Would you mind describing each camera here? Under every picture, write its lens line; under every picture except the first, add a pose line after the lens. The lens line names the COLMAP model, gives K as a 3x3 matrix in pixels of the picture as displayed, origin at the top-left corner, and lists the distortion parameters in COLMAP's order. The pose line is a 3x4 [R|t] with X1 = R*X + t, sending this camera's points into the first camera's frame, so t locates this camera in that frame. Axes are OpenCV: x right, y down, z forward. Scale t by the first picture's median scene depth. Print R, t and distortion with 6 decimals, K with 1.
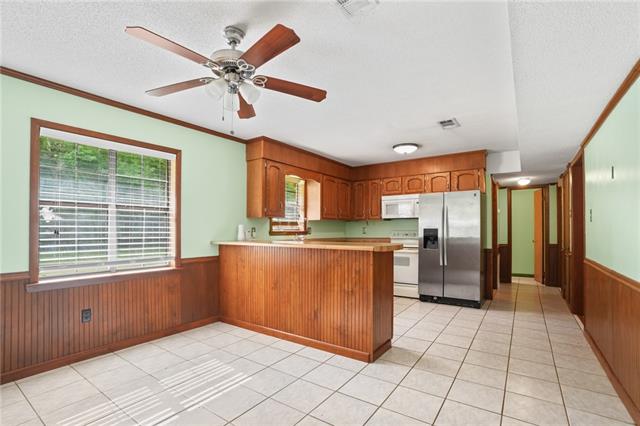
lens RADIAL K [[303.9, 0, 320.0], [0, 303.9, 213.0], [0, 0, 1]] dist [-0.011572, 0.000258]
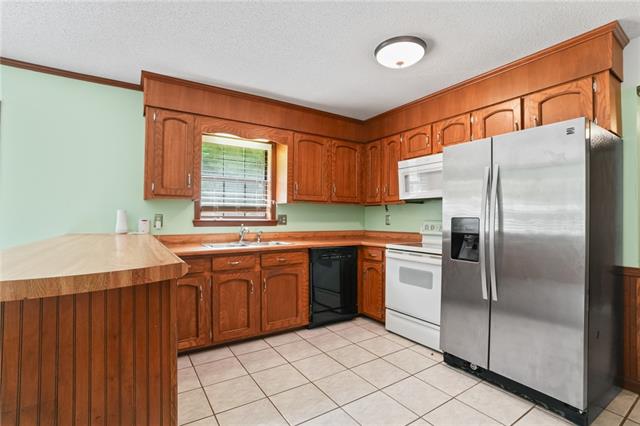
lens RADIAL K [[303.9, 0, 320.0], [0, 303.9, 213.0], [0, 0, 1]] dist [-0.011572, 0.000258]
pose [[0.922348, -0.000881, -0.386359, 0.337348], [0.015885, 0.999238, 0.035643, 0.023641], [0.386033, -0.039012, 0.921660, 0.462400]]
